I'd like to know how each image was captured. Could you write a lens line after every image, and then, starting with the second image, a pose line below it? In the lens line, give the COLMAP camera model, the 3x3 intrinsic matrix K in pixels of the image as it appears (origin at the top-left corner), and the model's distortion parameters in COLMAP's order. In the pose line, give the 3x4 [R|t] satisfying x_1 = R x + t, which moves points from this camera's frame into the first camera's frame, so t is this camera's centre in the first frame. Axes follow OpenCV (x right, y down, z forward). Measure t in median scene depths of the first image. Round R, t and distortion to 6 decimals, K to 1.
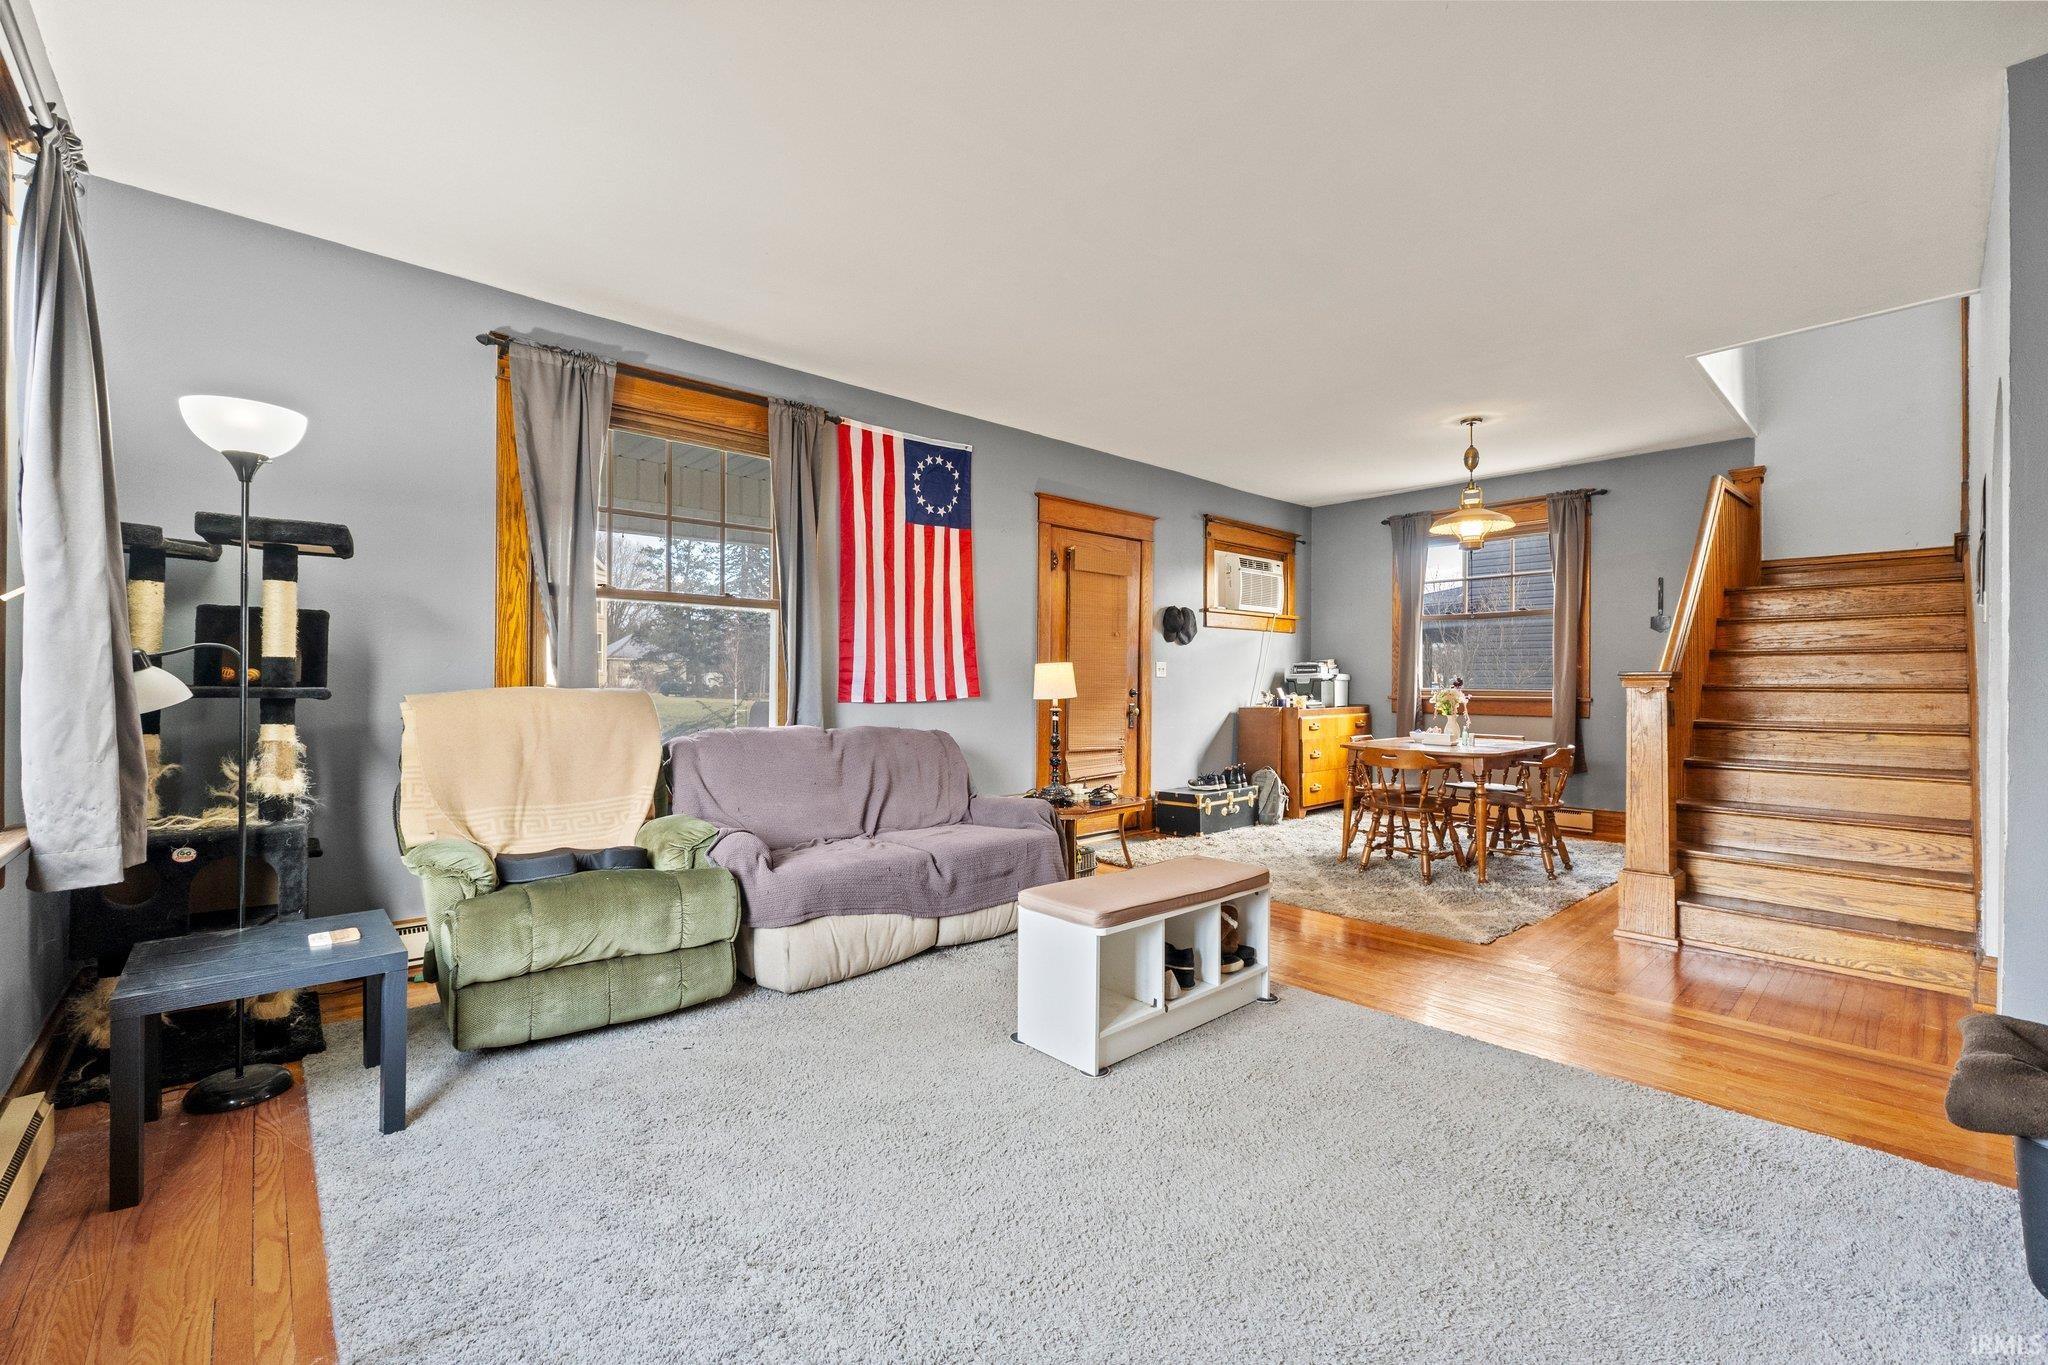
lens RADIAL K [[853.0, 0, 1024.0], [0, 853.0, 682.5], [0, 0, 1]] dist [-0.000115, -0.000178]
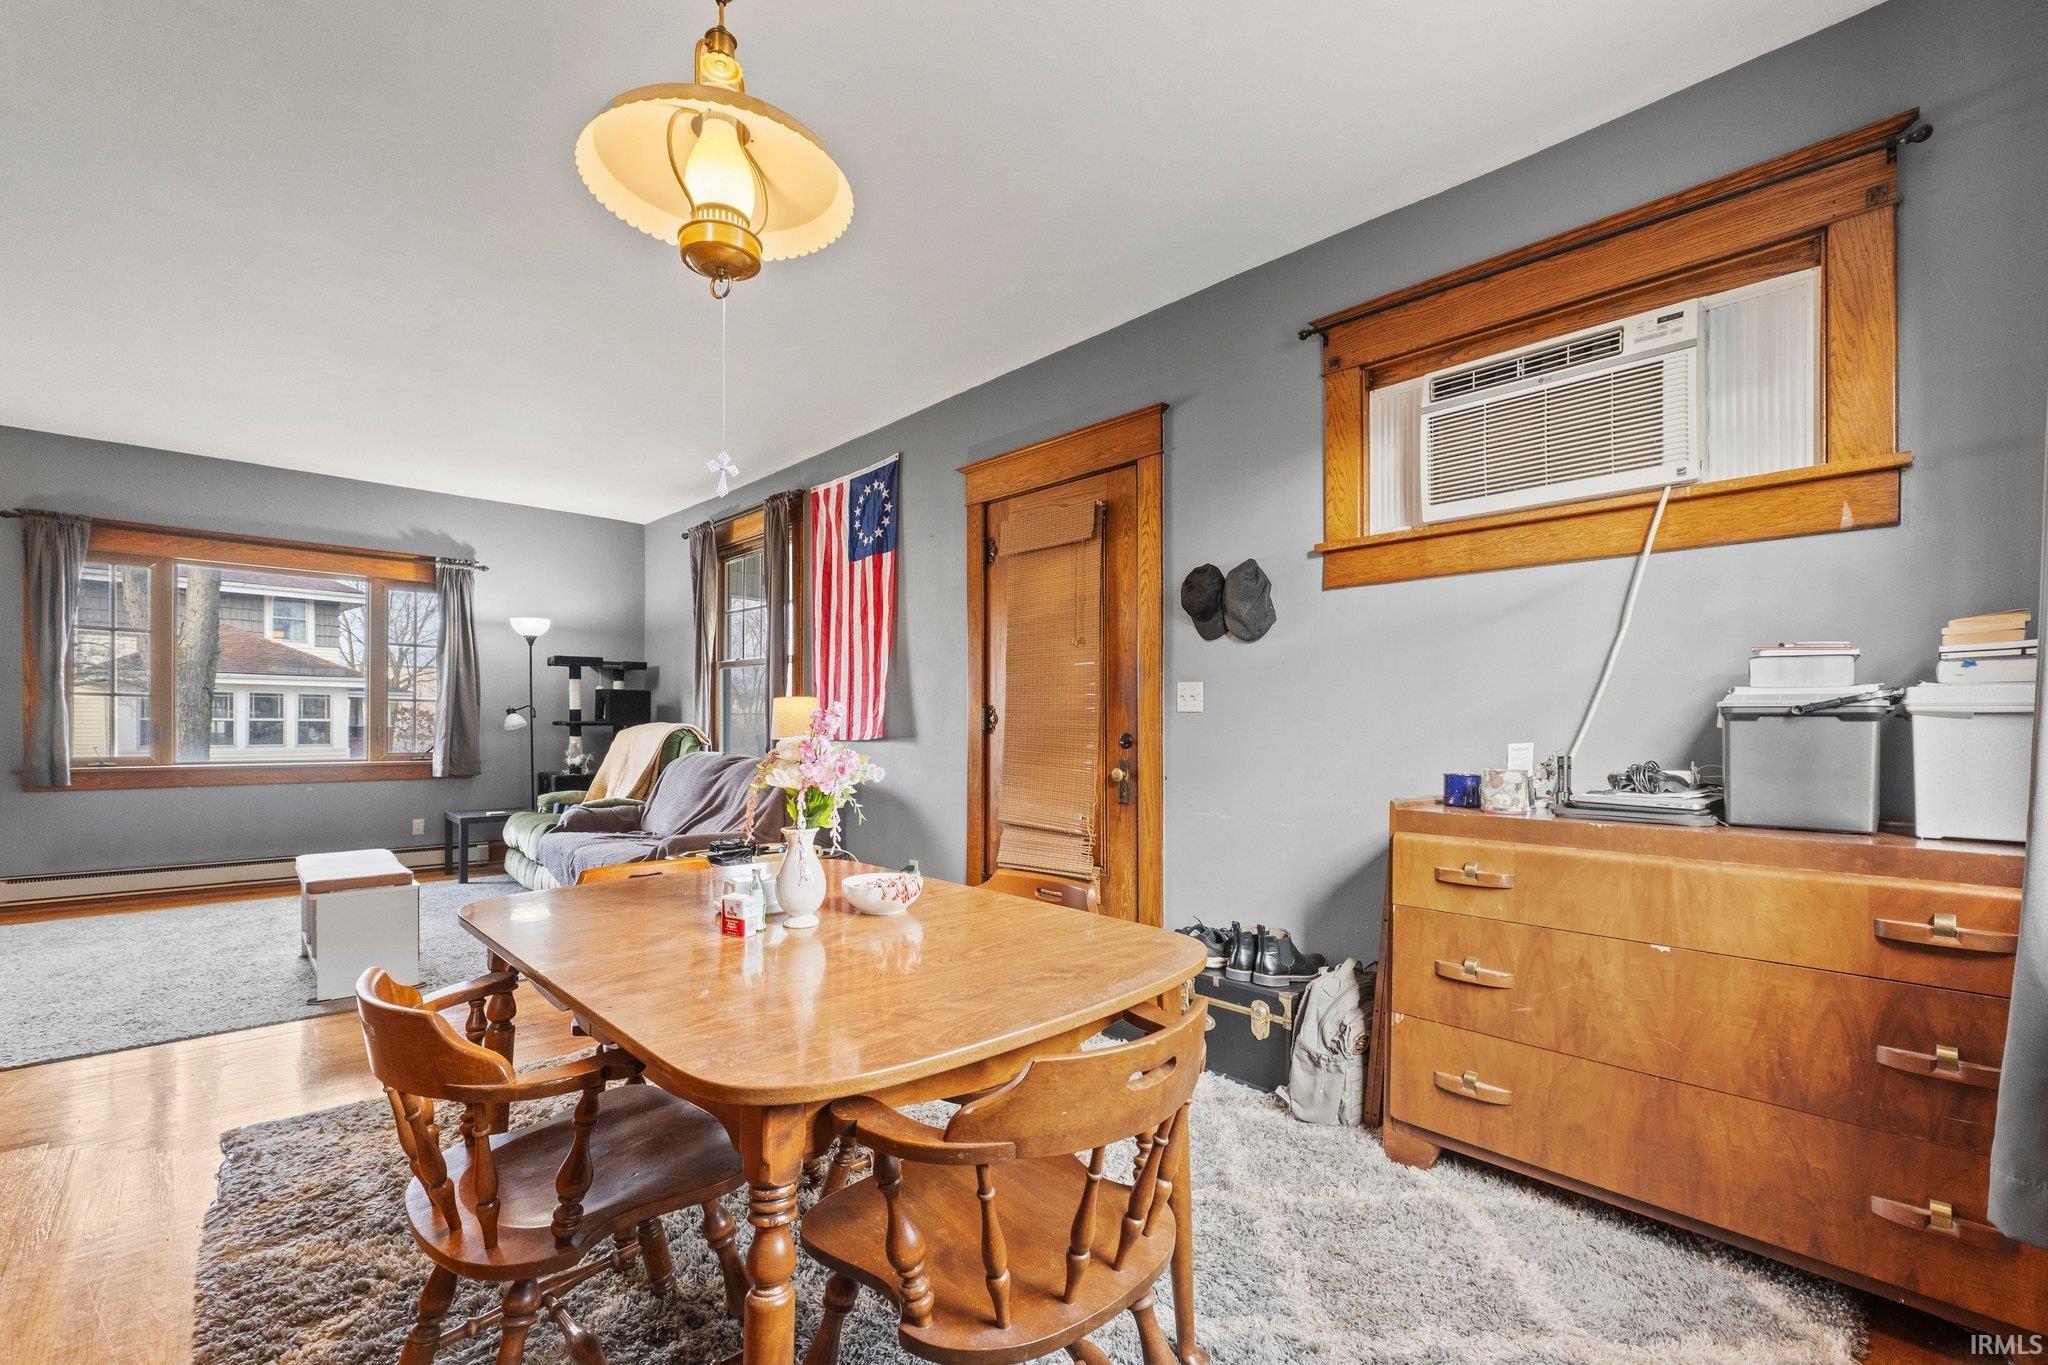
lens RADIAL K [[874.8, 0, 1018.4], [0, 874.8, 719.5], [0, 0, 1]] dist [0.000176, -0.000010]
pose [[0.009914, -0.005173, -0.999937, 0.846470], [-0.007930, 0.999955, -0.005252, 0.001968], [0.999919, 0.007981, 0.009872, 1.122939]]
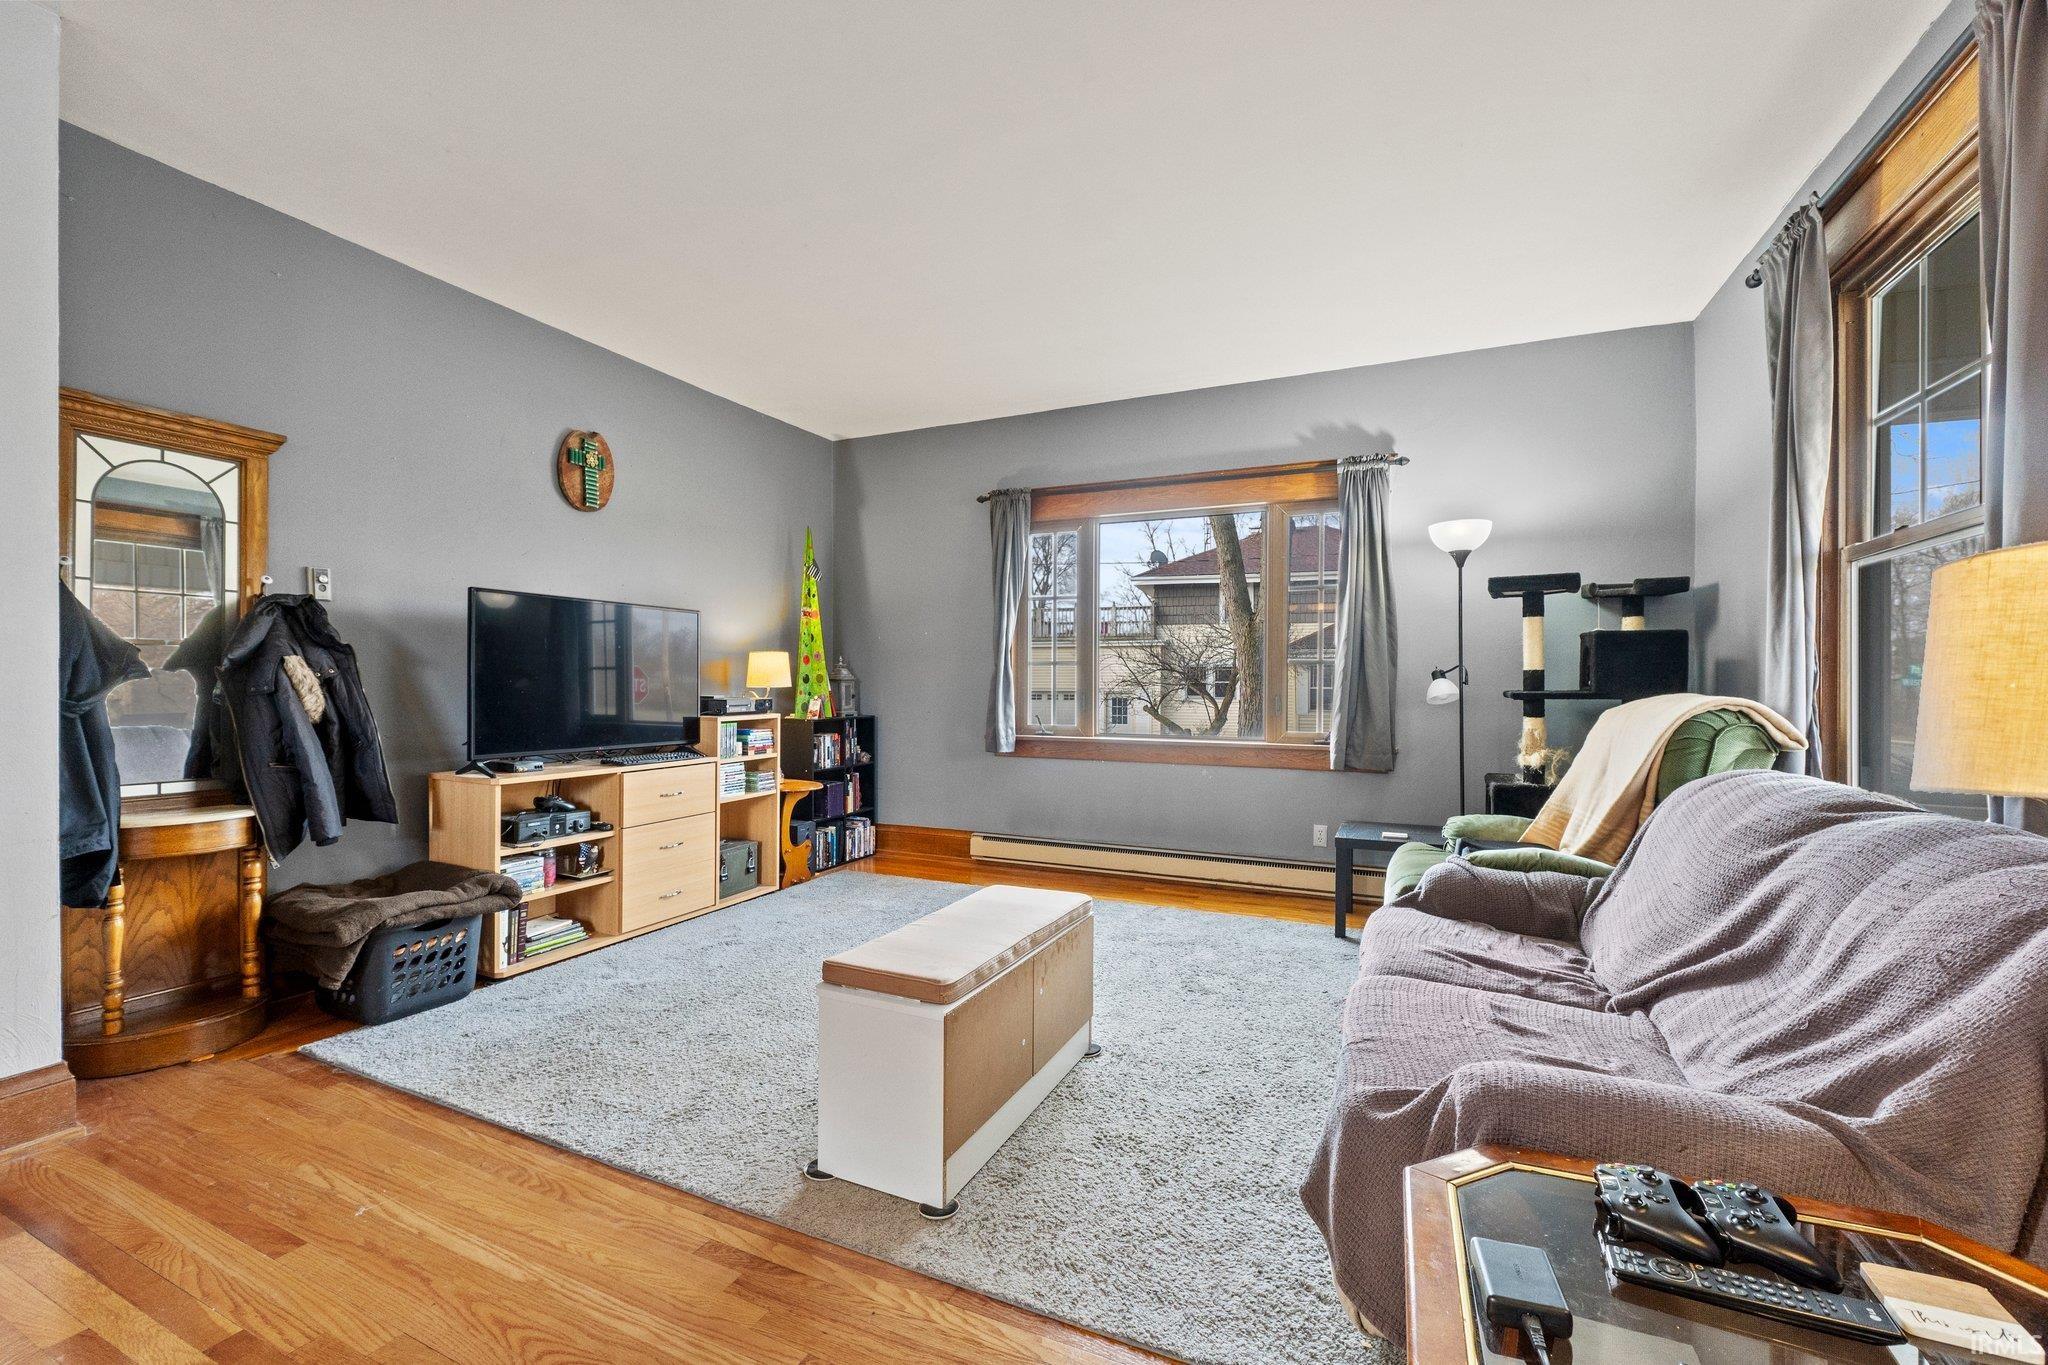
lens RADIAL K [[853.0, 0, 1024.0], [0, 853.0, 682.5], [0, 0, 1]] dist [-0.000115, -0.000178]
pose [[-0.923239, -0.004977, -0.384194, 0.231372], [-0.005061, 0.999987, -0.000792, -0.001030], [0.384193, 0.001214, -0.923252, 0.981612]]
